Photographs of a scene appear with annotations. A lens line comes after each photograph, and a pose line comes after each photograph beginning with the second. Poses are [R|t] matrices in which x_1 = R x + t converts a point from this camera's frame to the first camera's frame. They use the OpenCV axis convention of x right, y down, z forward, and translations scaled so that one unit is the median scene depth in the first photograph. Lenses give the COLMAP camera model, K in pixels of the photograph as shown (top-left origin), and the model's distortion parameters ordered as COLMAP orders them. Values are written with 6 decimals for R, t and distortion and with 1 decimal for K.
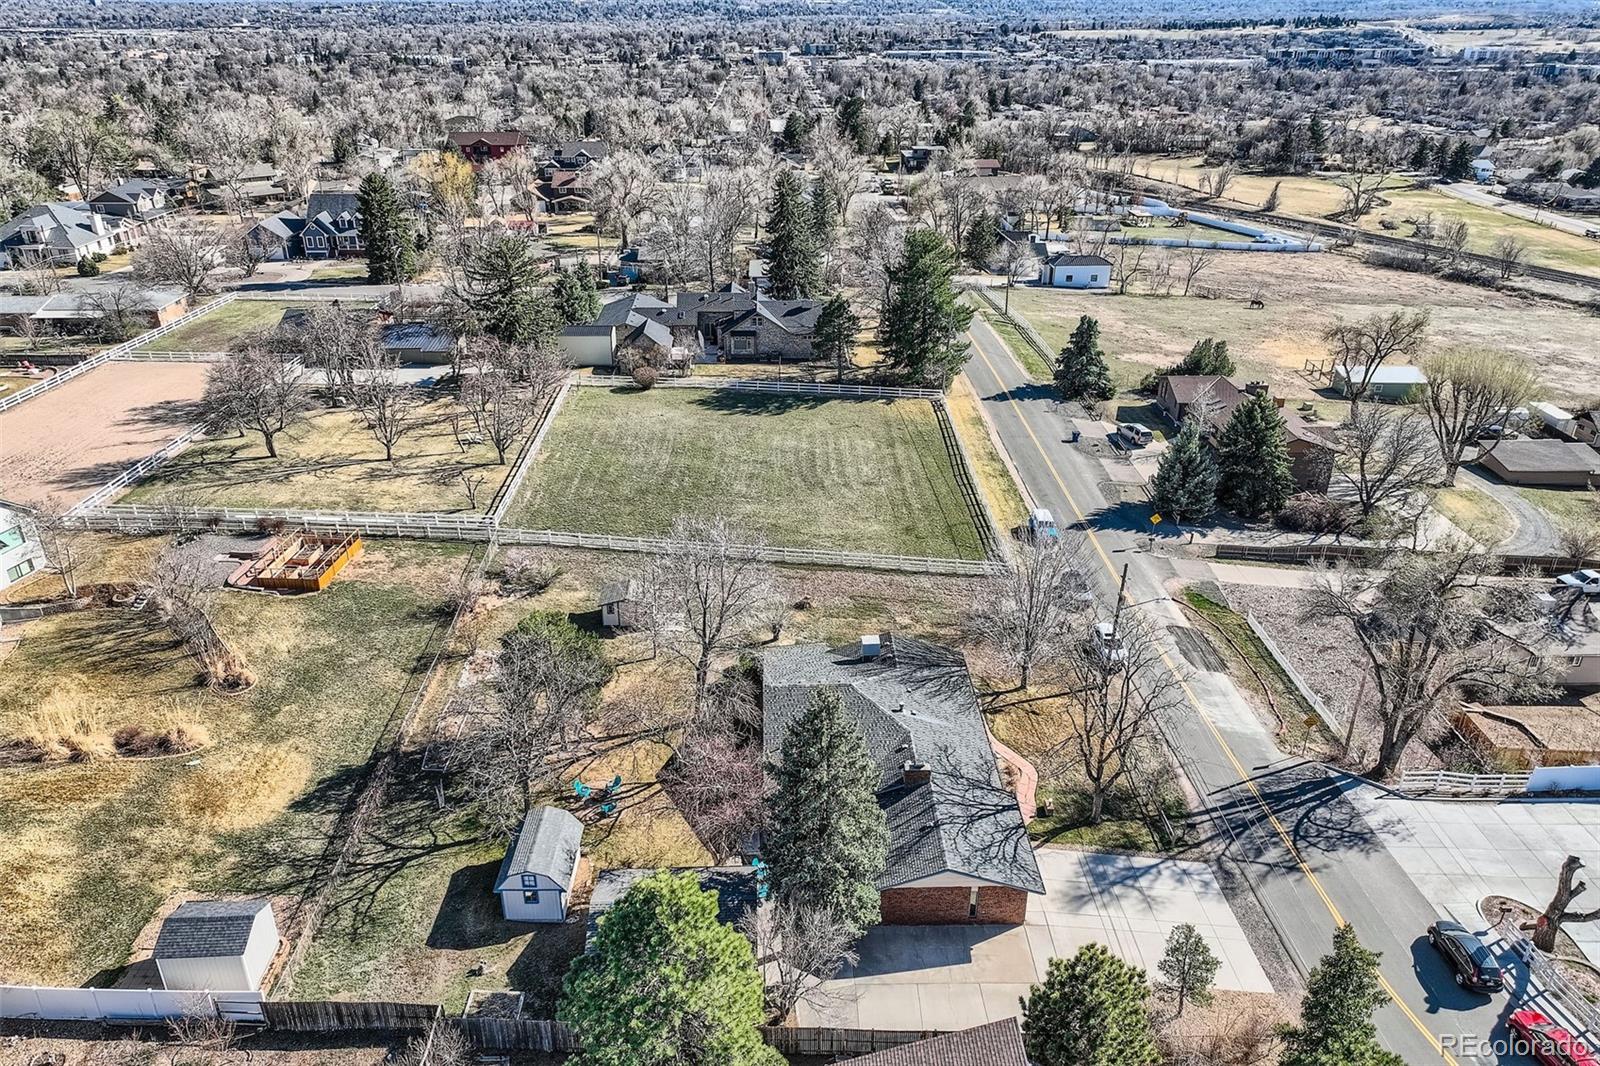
lens RADIAL K [[1121.9, 0, 800.0], [0, 1121.9, 533.0], [0, 0, 1]] dist [-0.001411, 0.021871]
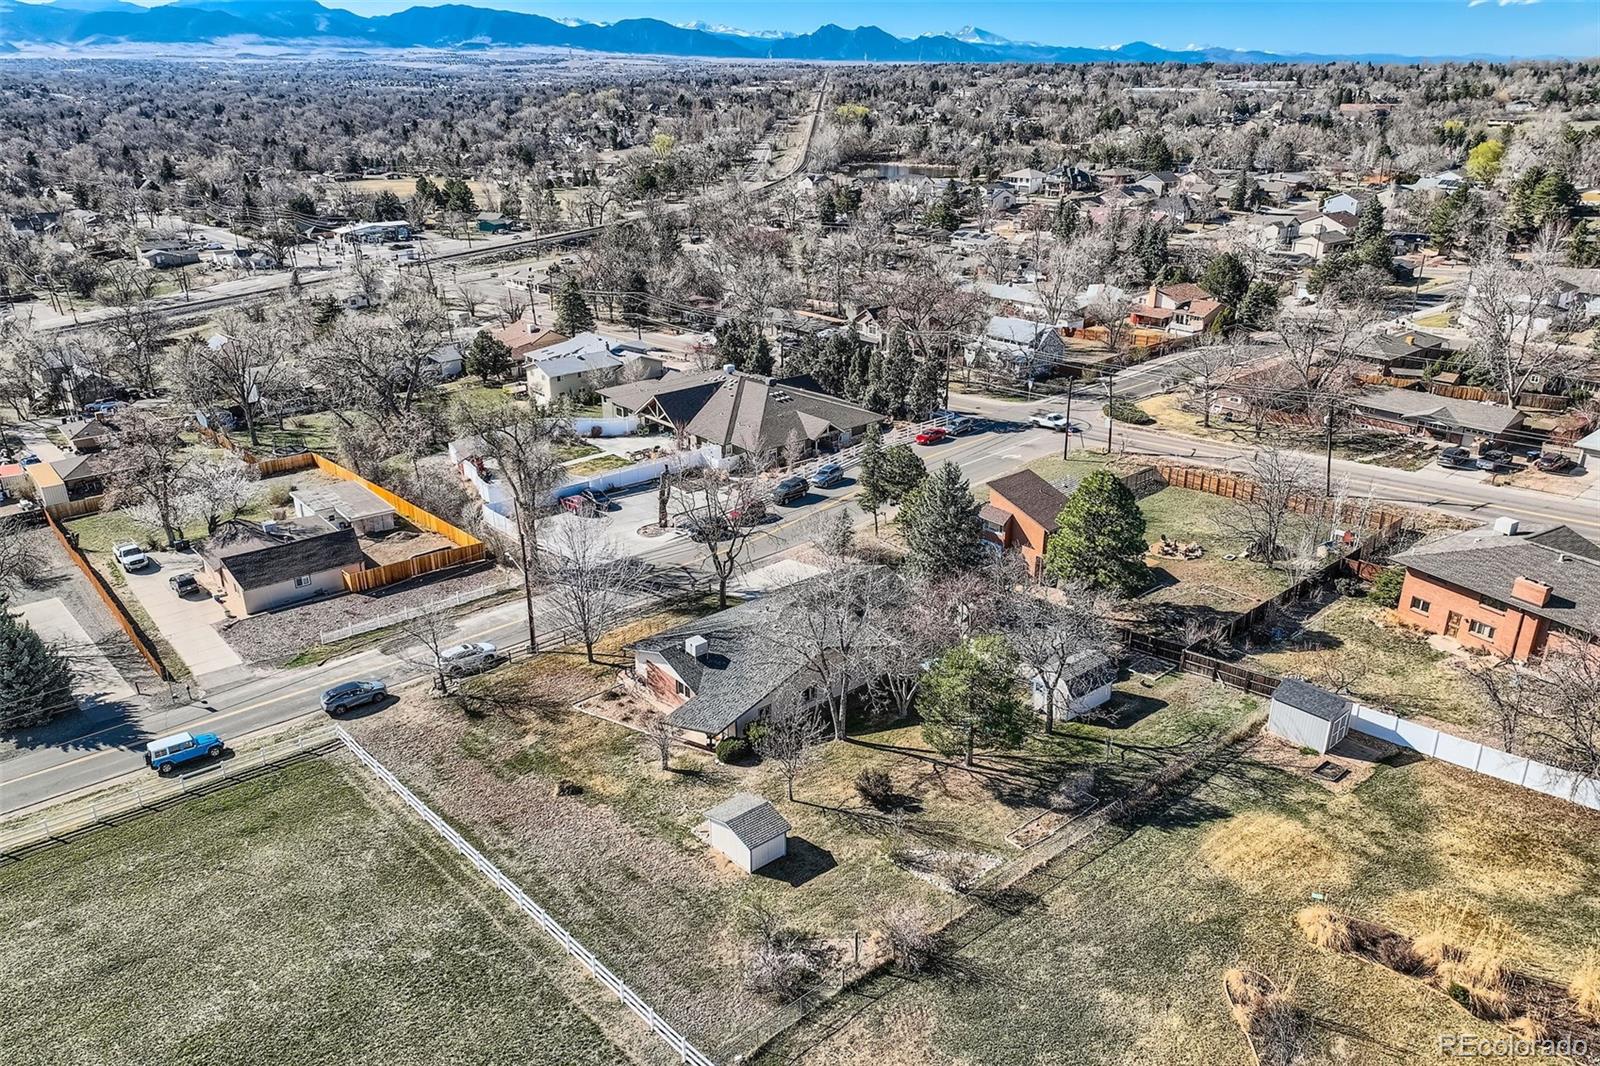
lens RADIAL K [[1121.9, 0, 800.0], [0, 1121.9, 533.0], [0, 0, 1]] dist [-0.001411, 0.021871]
pose [[-0.628448, -0.295816, 0.719407, -0.490631], [0.333299, 0.733252, 0.592667, -0.385839], [-0.702827, 0.612238, -0.362215, 0.843013]]
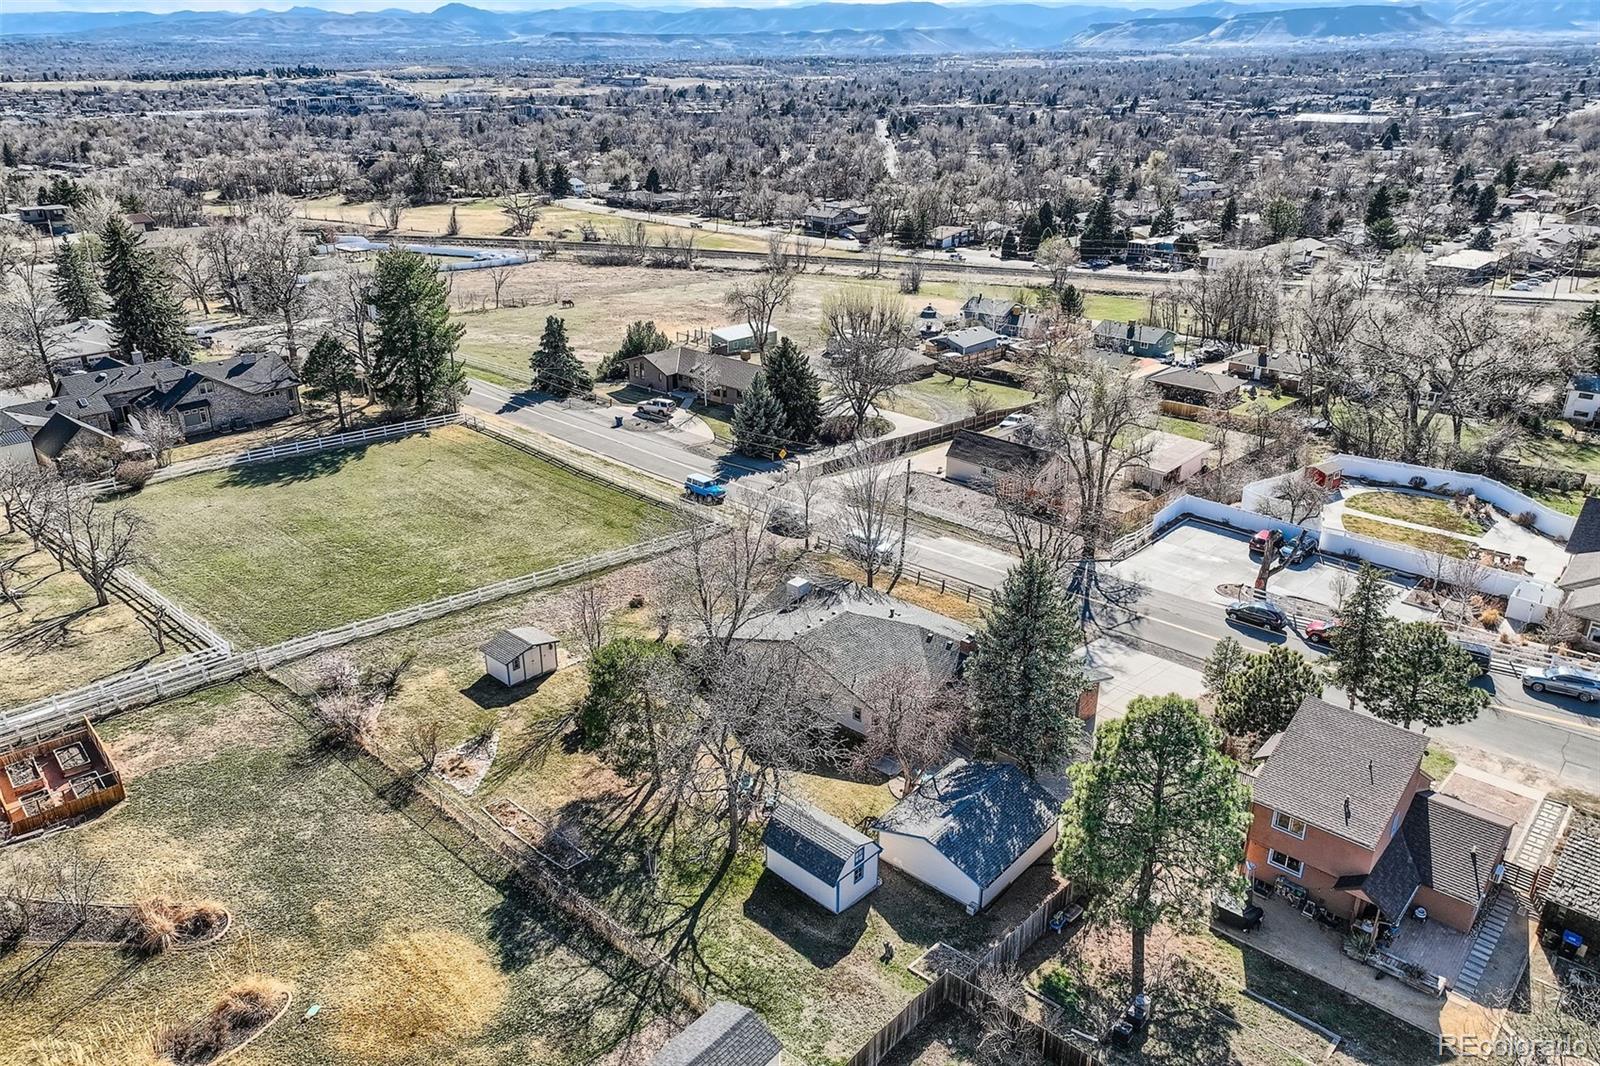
lens RADIAL K [[1121.9, 0, 800.0], [0, 1121.9, 533.0], [0, 0, 1]] dist [-0.001411, 0.021871]
pose [[0.689587, -0.285897, 0.665382, -0.420160], [0.311977, 0.946428, 0.083329, -0.023966], [-0.653560, 0.150122, 0.741838, 0.141028]]
